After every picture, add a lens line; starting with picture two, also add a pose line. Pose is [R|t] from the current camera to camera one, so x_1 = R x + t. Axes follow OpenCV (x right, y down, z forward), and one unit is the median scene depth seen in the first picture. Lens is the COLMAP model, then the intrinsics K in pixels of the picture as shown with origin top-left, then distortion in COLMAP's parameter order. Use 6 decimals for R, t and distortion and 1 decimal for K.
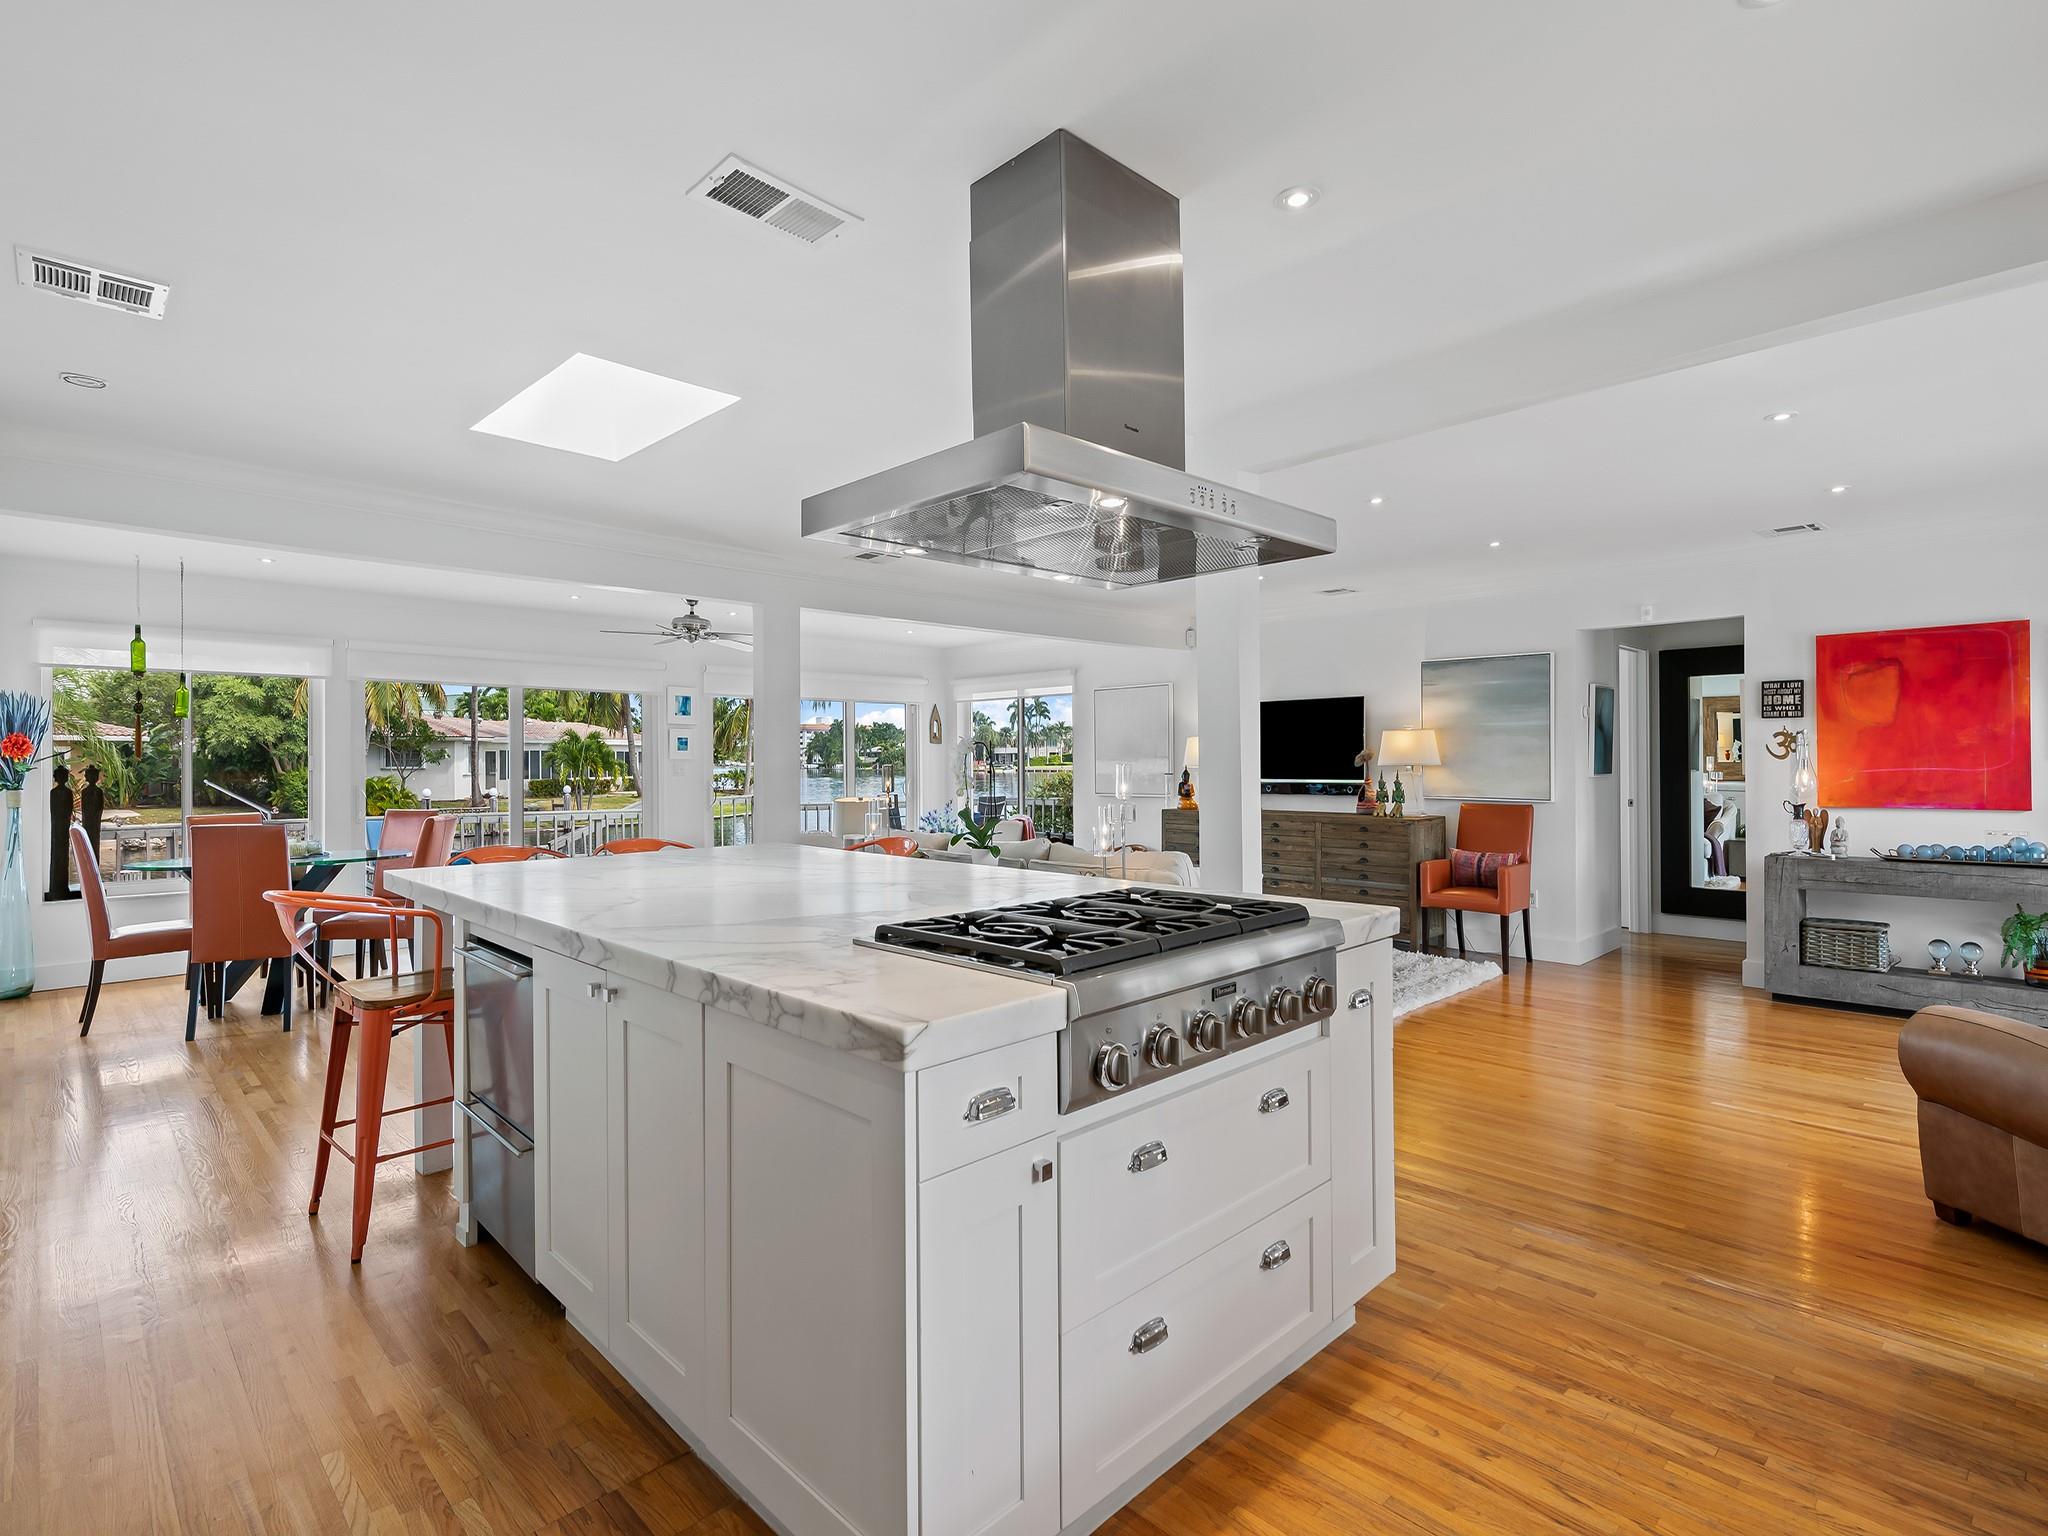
lens RADIAL K [[1041.7, 0, 1010.9], [0, 1041.7, 763.0], [0, 0, 1]] dist [0.000304, 0.000013]
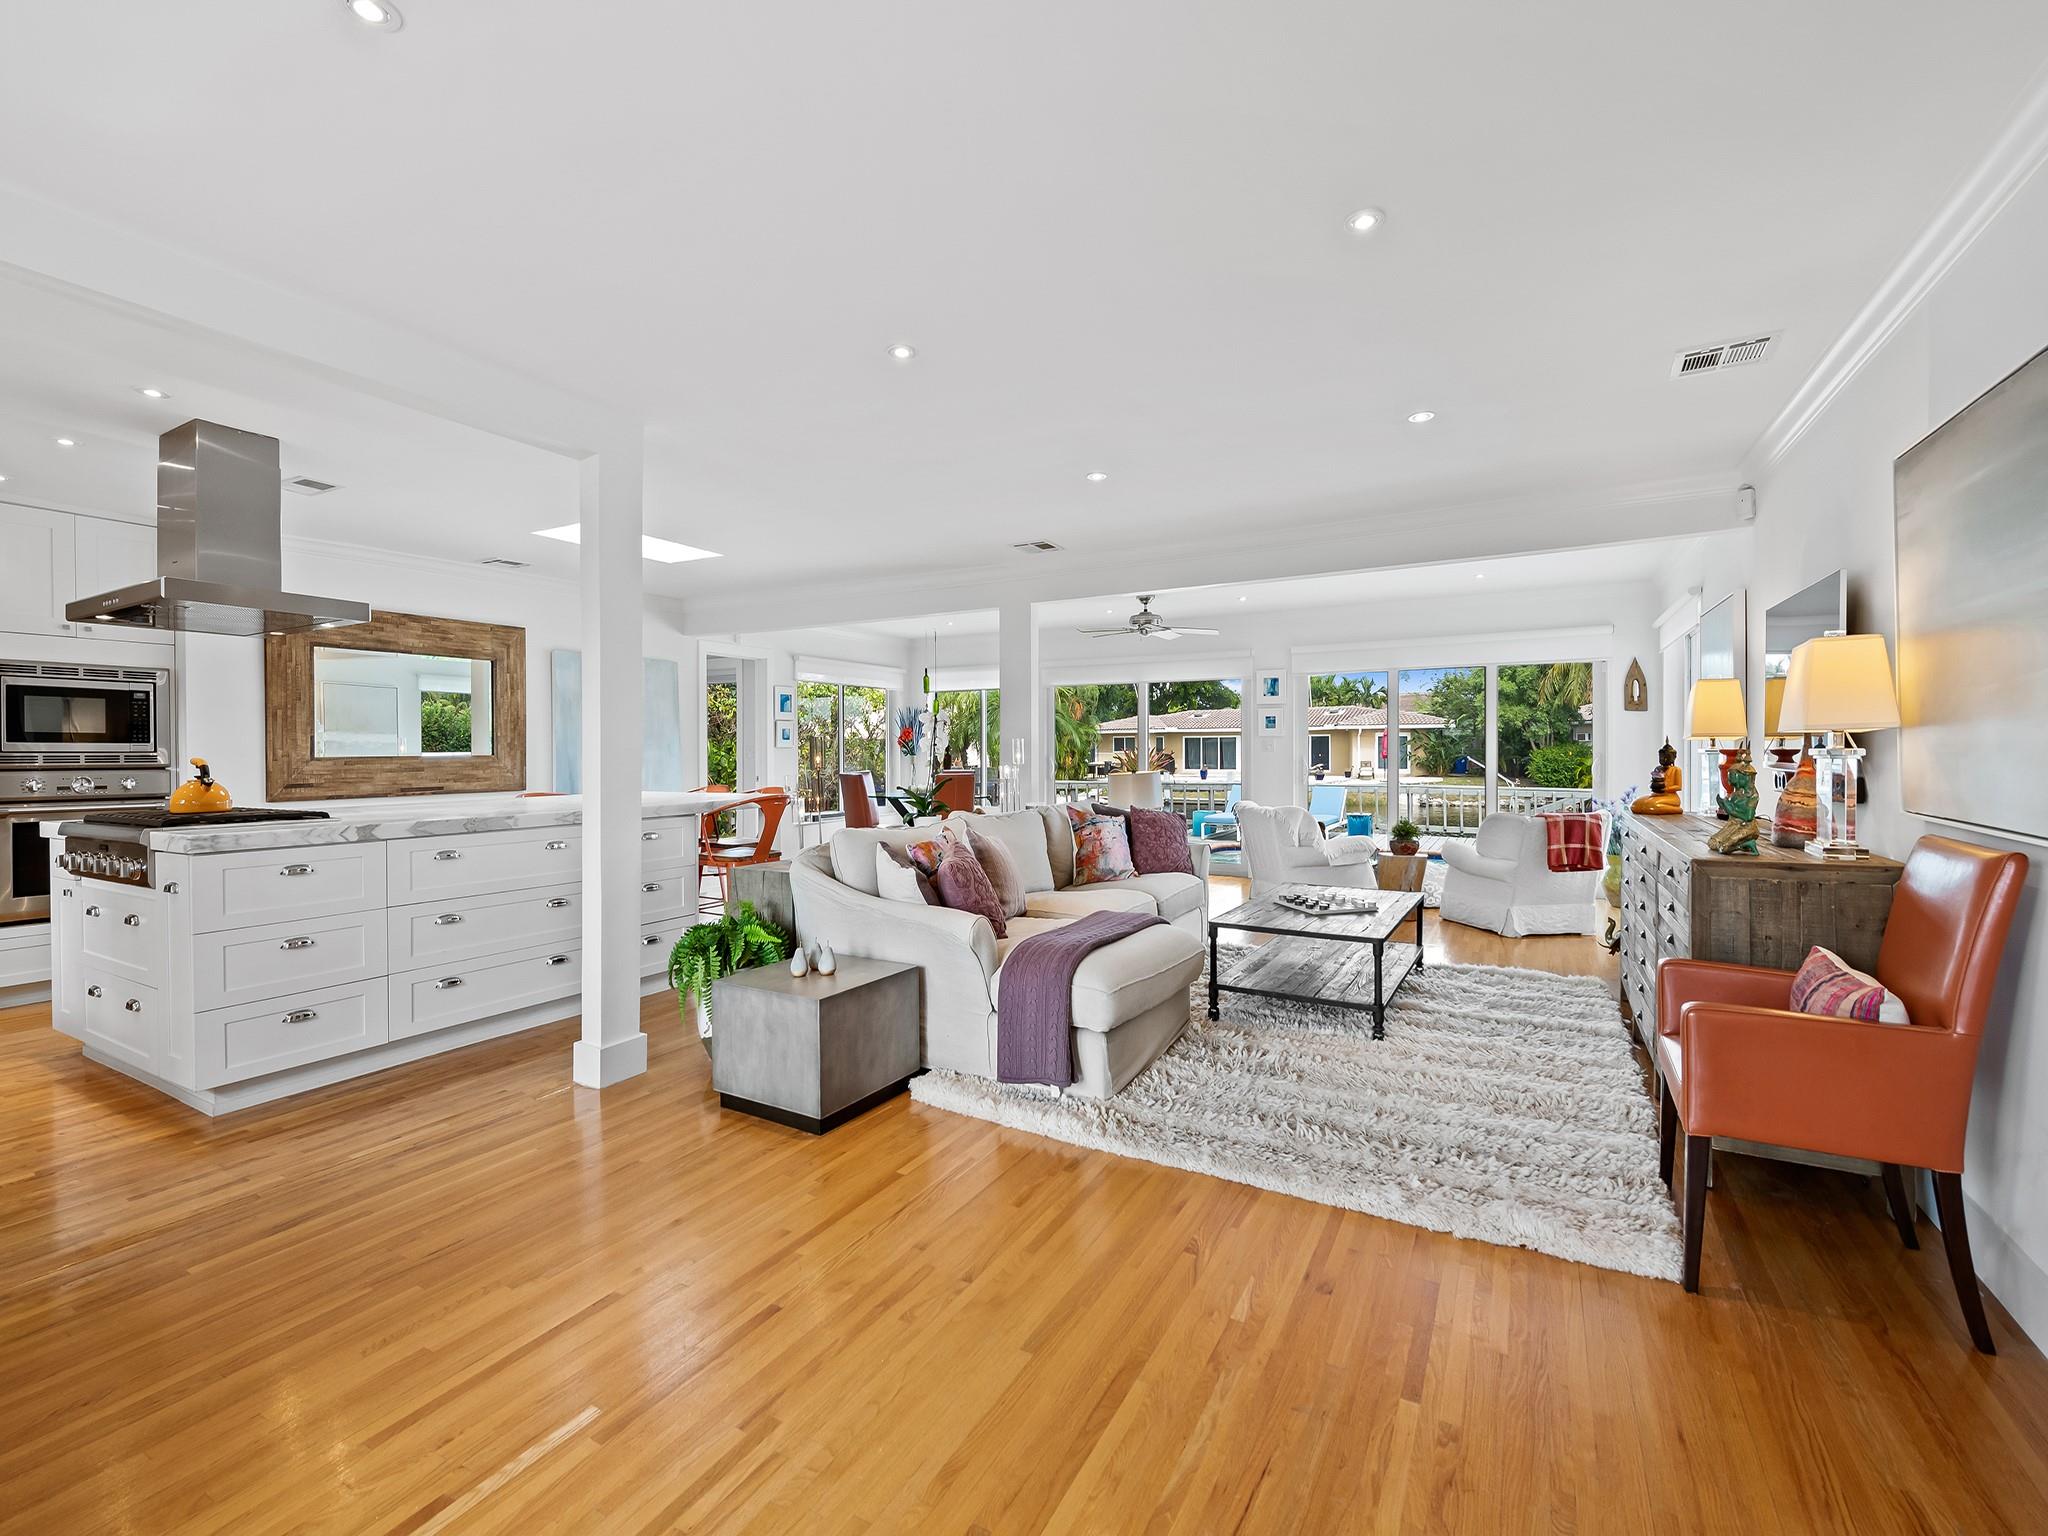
lens RADIAL K [[895.6, 0, 1026.5], [0, 895.6, 761.5], [0, 0, 1]] dist [0.000739, -0.001520]
pose [[0.270885, 0.015179, -0.962492, 0.081350], [0.003322, 0.999855, 0.016703, 0.001049], [0.962606, -0.007722, 0.270795, 0.078048]]
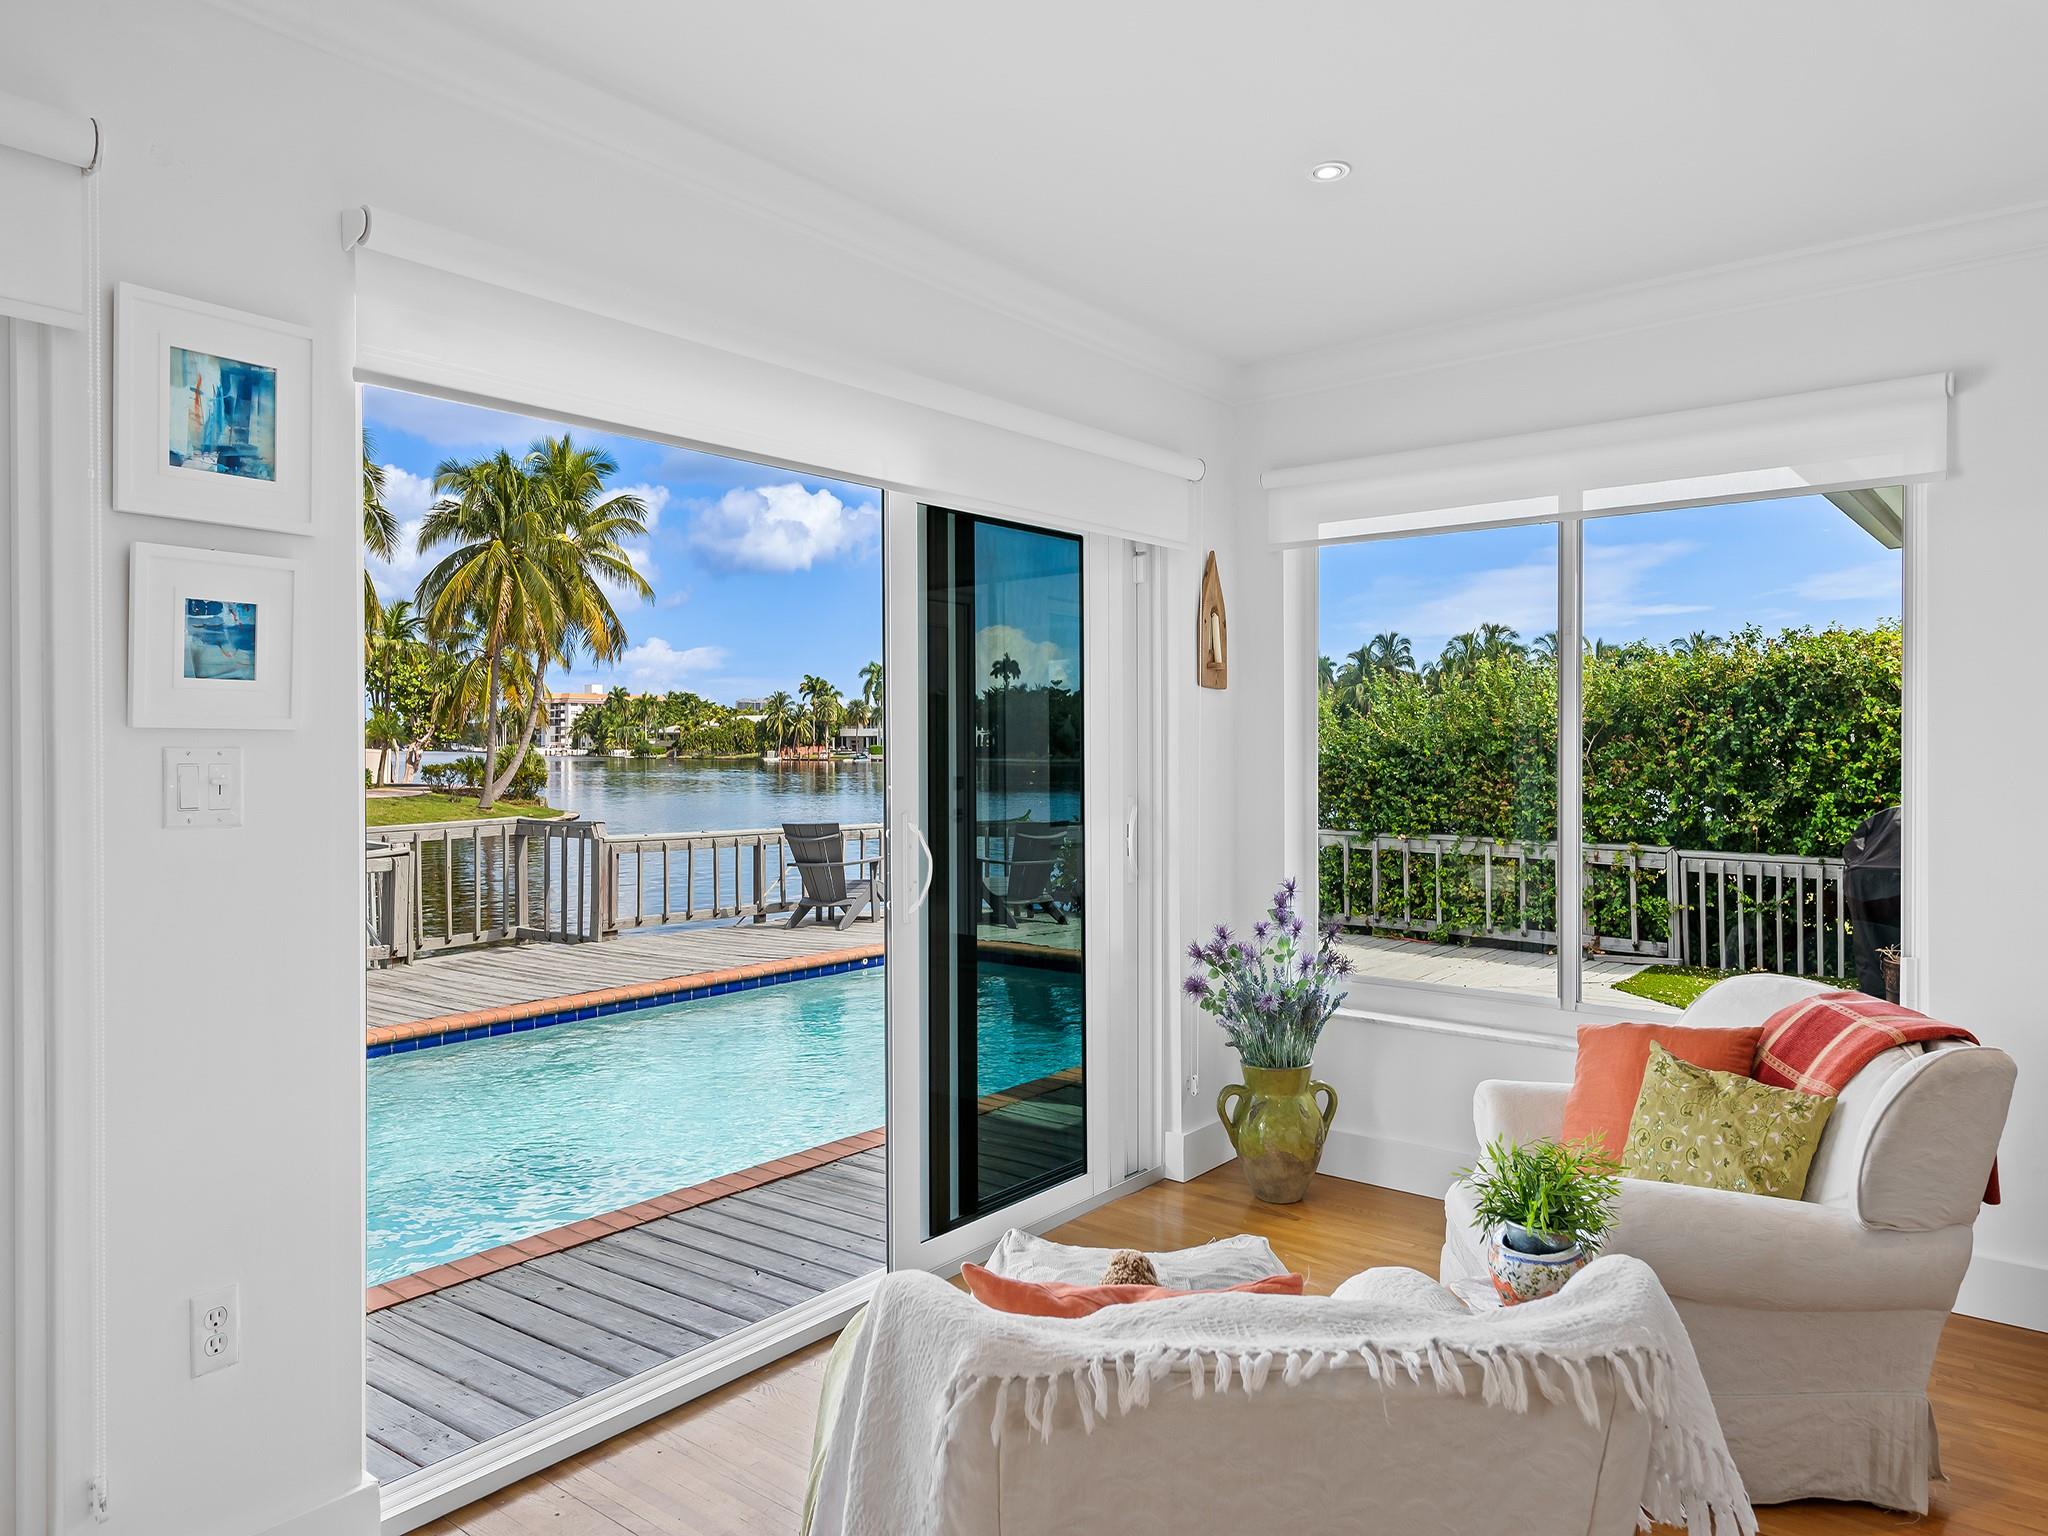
lens RADIAL K [[1380.6, 0, 1031.9], [0, 1380.6, 762.4], [0, 0, 1]] dist [0.001819, 0.000449]
pose [[0.991472, 0.004802, 0.130233, -0.033183], [-0.005961, 0.999946, 0.008512, -0.000071], [-0.130185, -0.009216, 0.991447, 0.118317]]
